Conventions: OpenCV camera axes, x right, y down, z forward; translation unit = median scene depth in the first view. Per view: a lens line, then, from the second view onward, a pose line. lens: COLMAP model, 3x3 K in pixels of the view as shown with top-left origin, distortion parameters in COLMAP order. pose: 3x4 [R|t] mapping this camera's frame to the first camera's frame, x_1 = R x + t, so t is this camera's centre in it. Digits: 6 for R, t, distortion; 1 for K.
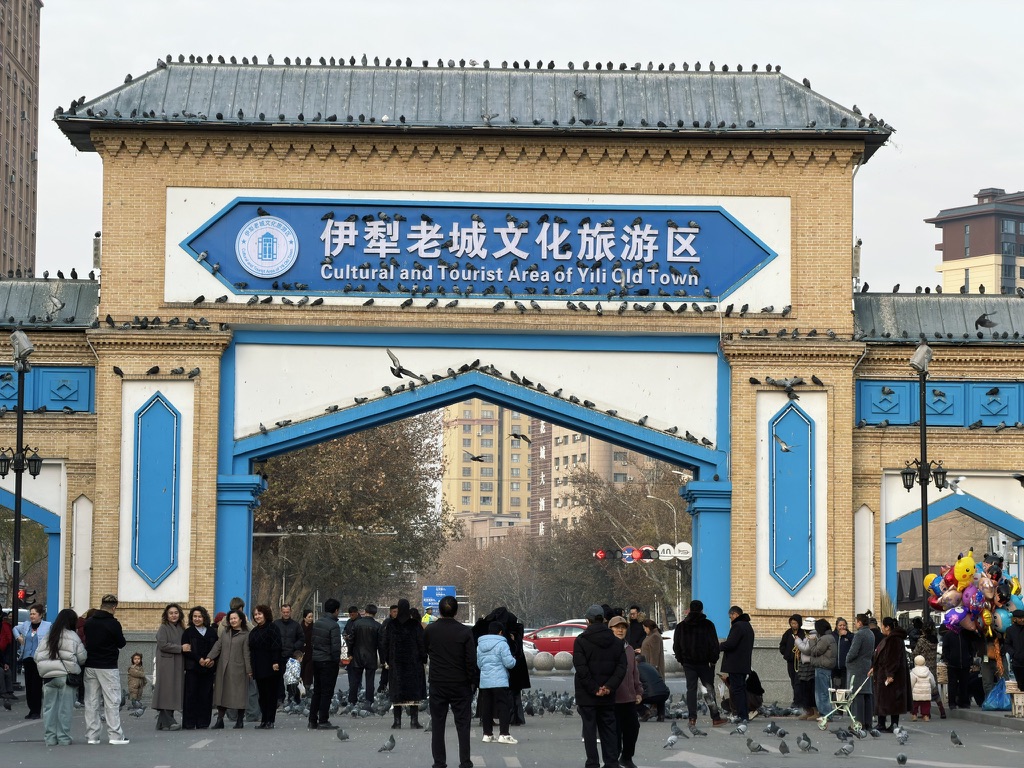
lens RADIAL K [[2972.2, 0, 512.0], [0, 2972.2, 384.0], [0, 0, 1]] dist [0.380186, -0.314794]
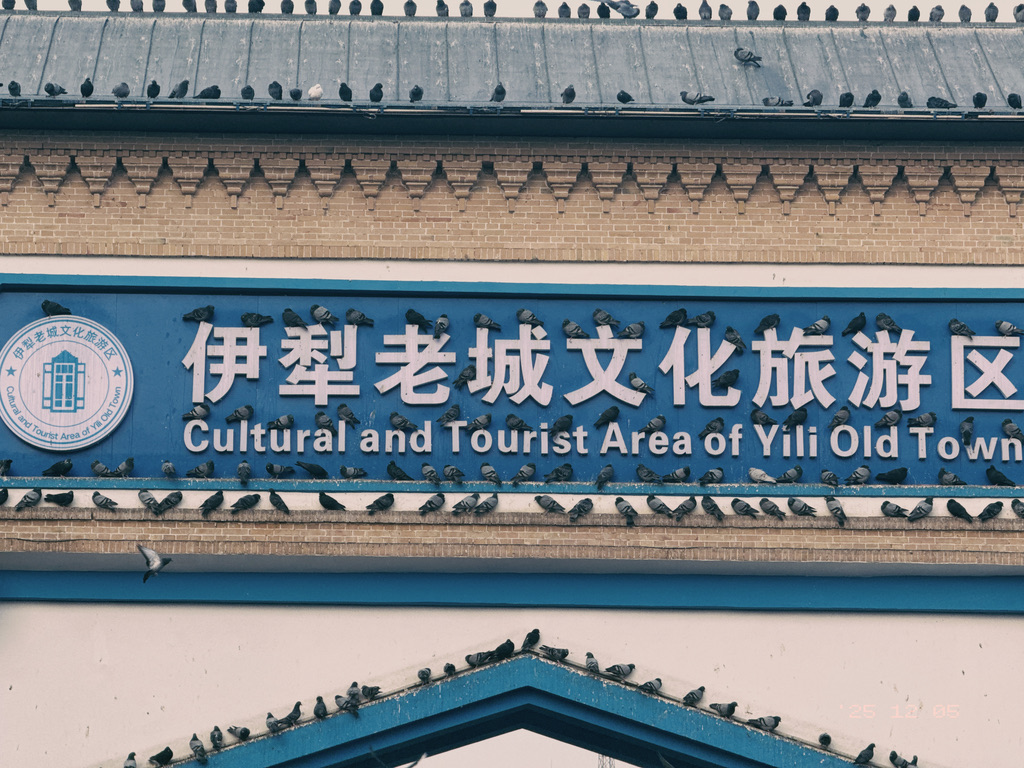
lens RADIAL K [[3560.8, 0, 512.0], [0, 3560.8, 384.0], [0, 0, 1]] dist [0.251487, 0.362787]
pose [[0.999694, -0.007110, 0.023709, -0.027353], [0.010496, 0.989239, -0.145934, 0.033292], [-0.022416, 0.146138, 0.989010, 0.465740]]
